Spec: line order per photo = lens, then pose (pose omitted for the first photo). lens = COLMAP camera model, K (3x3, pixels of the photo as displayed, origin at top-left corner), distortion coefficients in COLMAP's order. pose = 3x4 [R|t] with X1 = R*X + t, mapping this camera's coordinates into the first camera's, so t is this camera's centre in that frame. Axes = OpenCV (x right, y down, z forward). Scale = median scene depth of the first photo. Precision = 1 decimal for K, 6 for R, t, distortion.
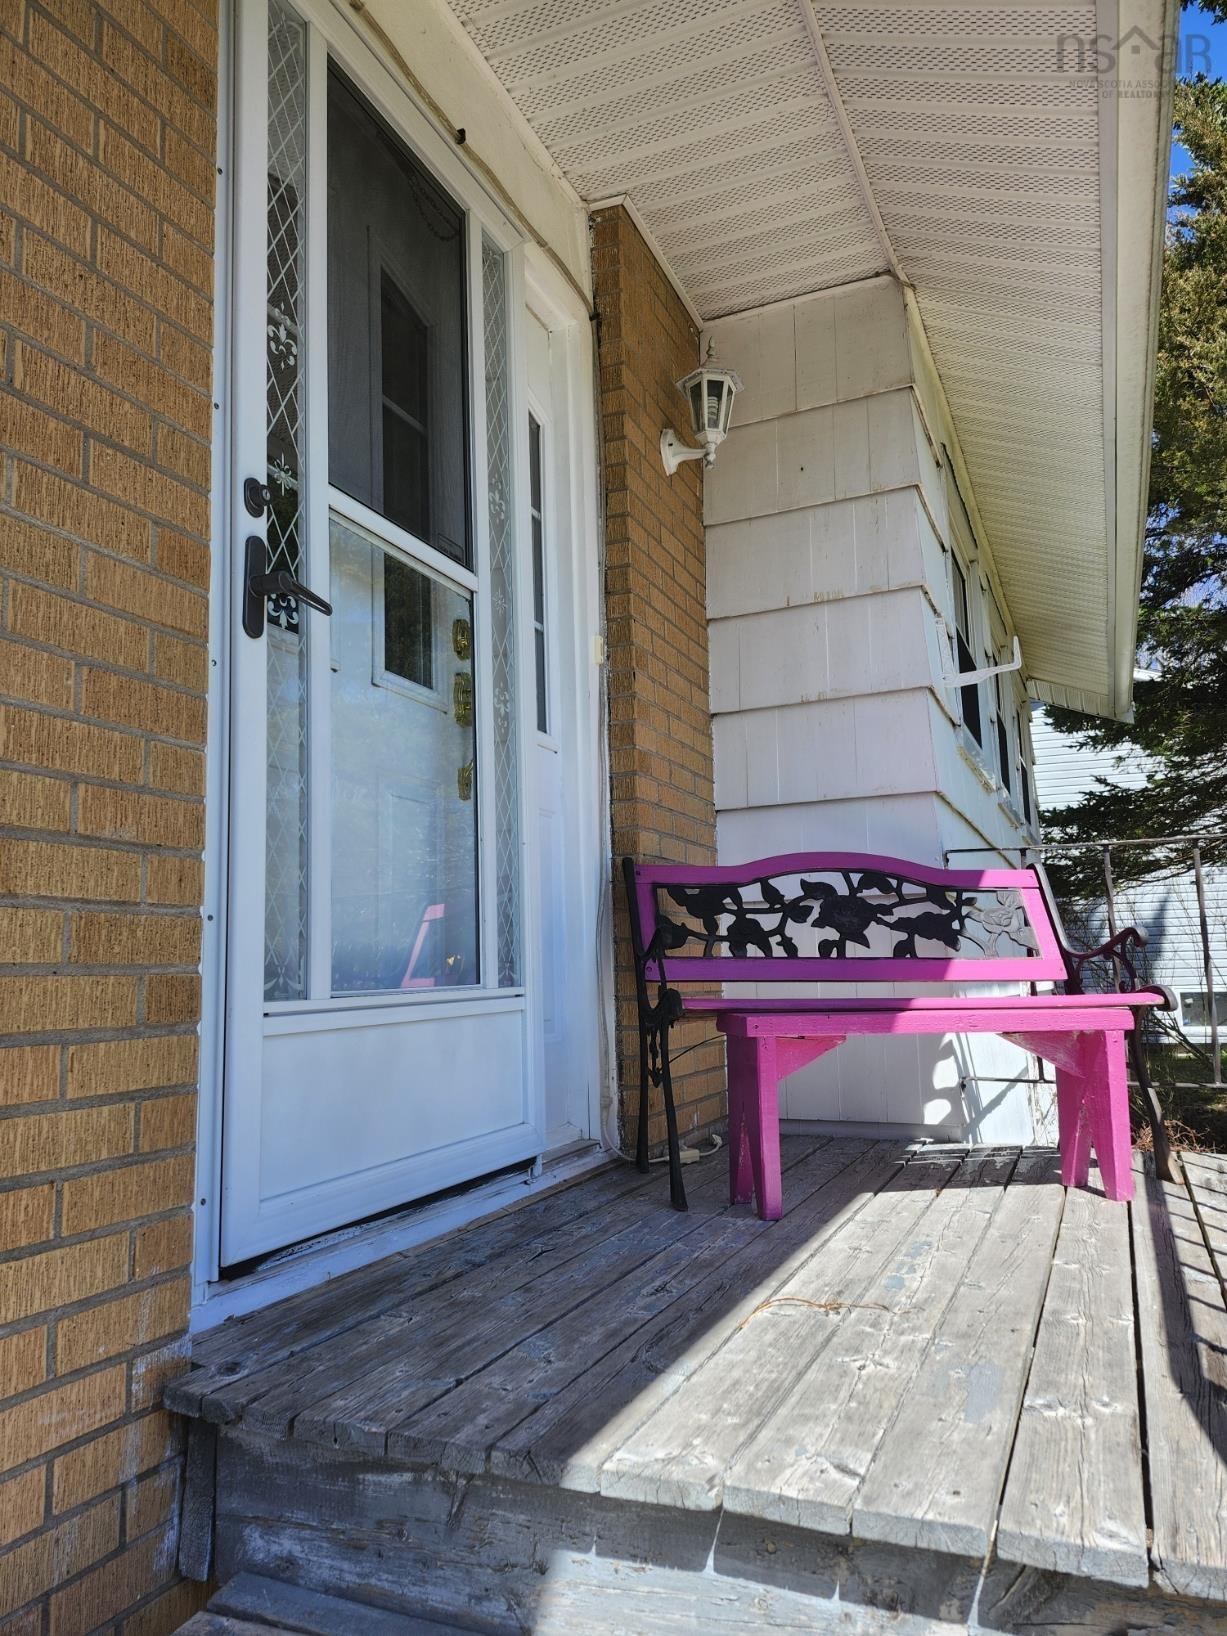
lens RADIAL K [[1143.7, 0, 615.7], [0, 1143.7, 818.7], [0, 0, 1]] dist [0.048848, -0.036195]
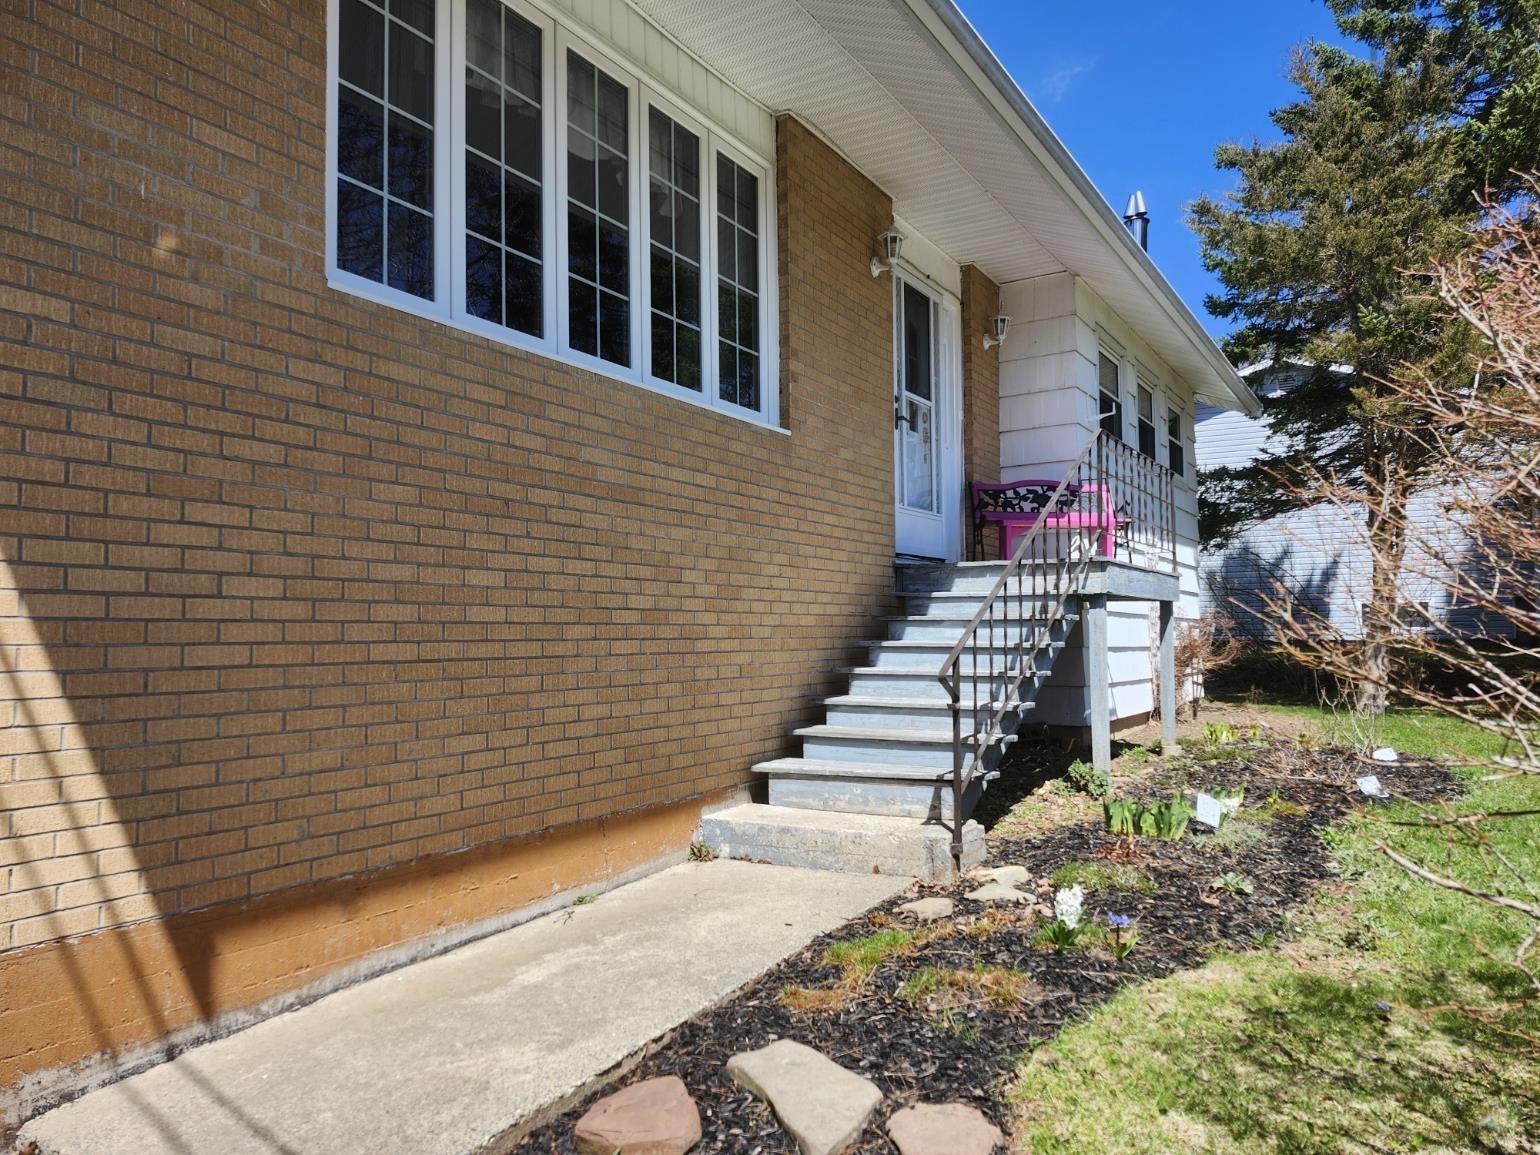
lens RADIAL K [[1076.6, 0, 761.4], [0, 1076.6, 583.5], [0, 0, 1]] dist [0.048848, -0.036195]
pose [[0.987742, 0.012279, -0.155611, -0.091064], [0.001818, 0.995929, 0.090125, 0.044271], [0.156084, -0.089303, 0.983699, -2.034564]]
